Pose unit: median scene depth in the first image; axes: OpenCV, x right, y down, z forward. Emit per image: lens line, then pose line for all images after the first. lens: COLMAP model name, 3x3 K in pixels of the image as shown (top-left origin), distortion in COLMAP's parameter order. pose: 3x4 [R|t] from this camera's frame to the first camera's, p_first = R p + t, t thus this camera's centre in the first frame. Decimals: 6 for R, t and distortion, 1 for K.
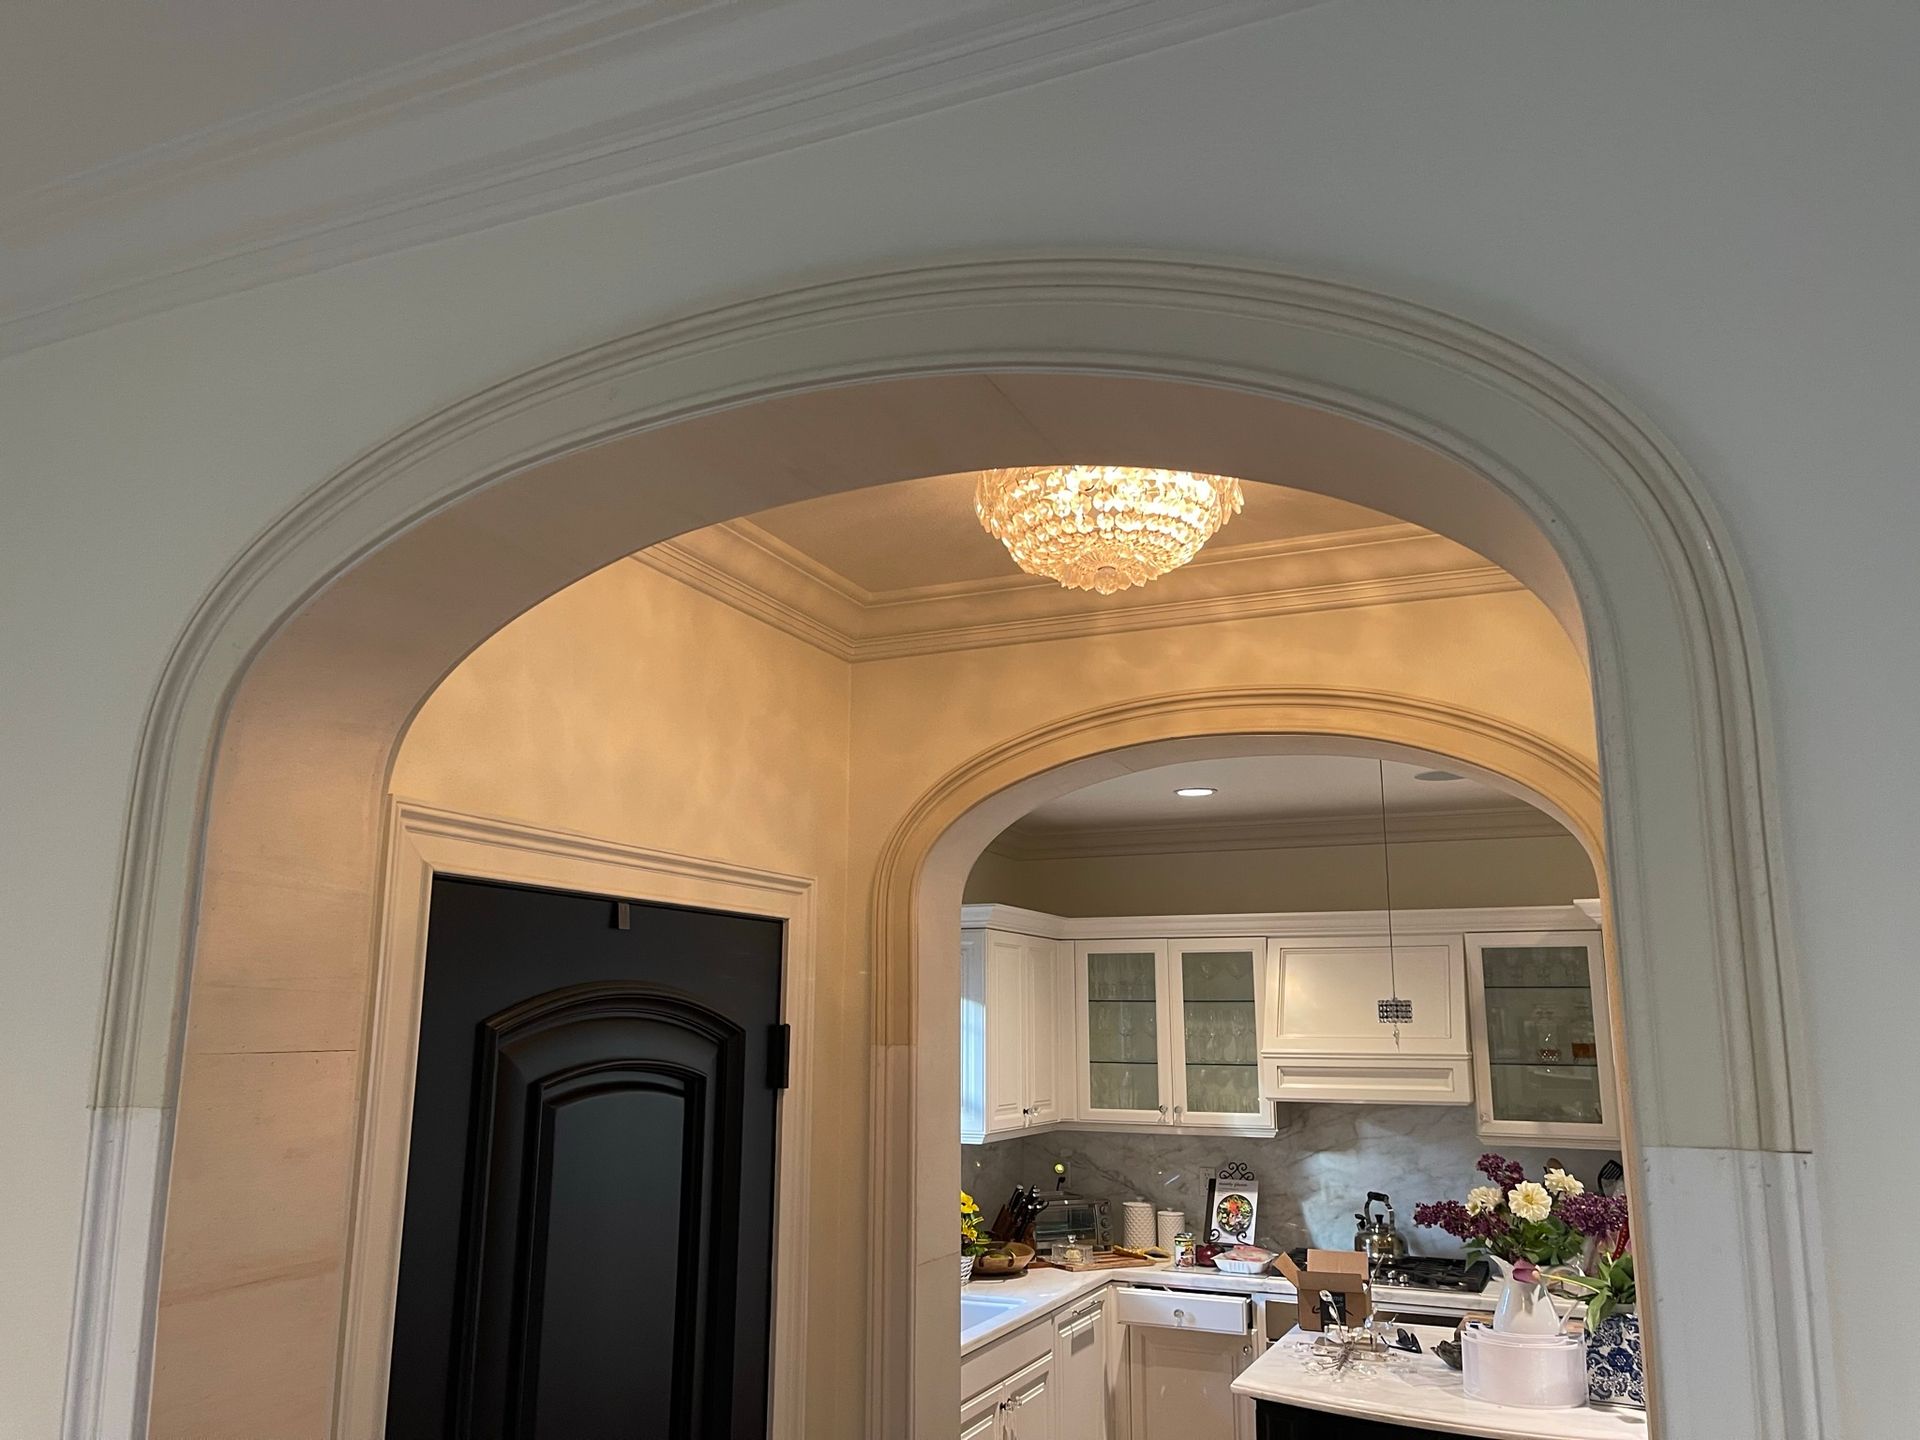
lens RADIAL K [[1450.3, 0, 951.0], [0, 1450.3, 723.3], [0, 0, 1]] dist [0.026072, 0.005314]
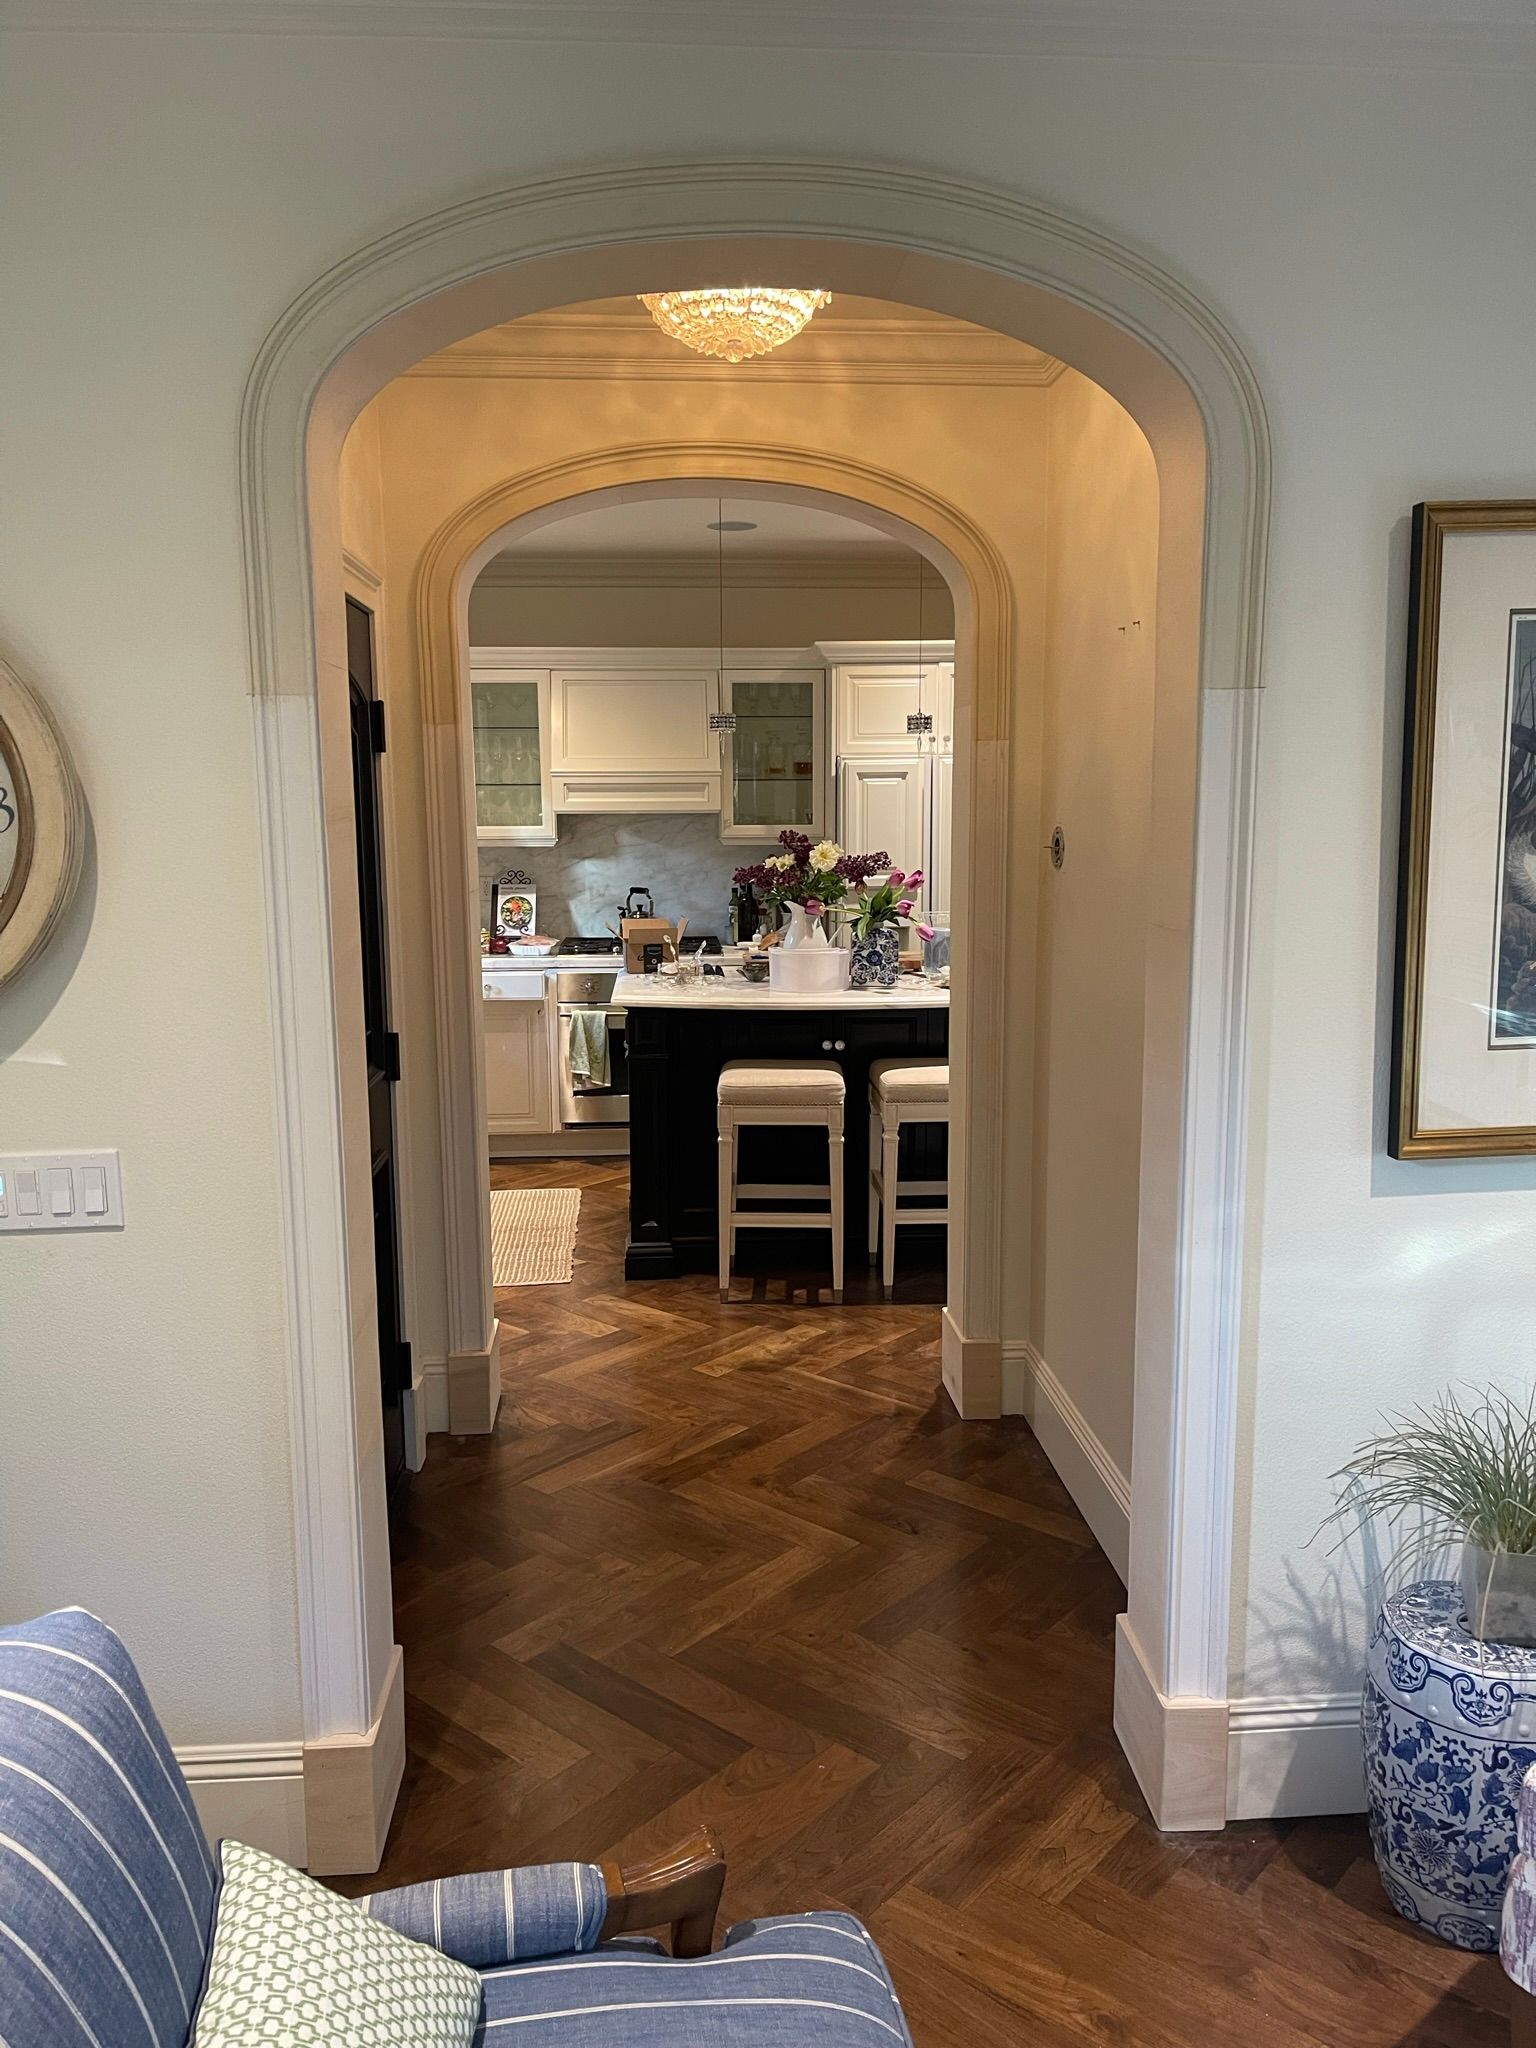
lens RADIAL K [[1547.0, 0, 776.1], [0, 1547.0, 1030.1], [0, 0, 1]] dist [0.026072, 0.005314]
pose [[0.883594, -0.076744, 0.461922, -0.210961], [-0.088302, 0.941470, 0.325327, 0.007589], [-0.459853, -0.328246, 0.825100, -0.148420]]
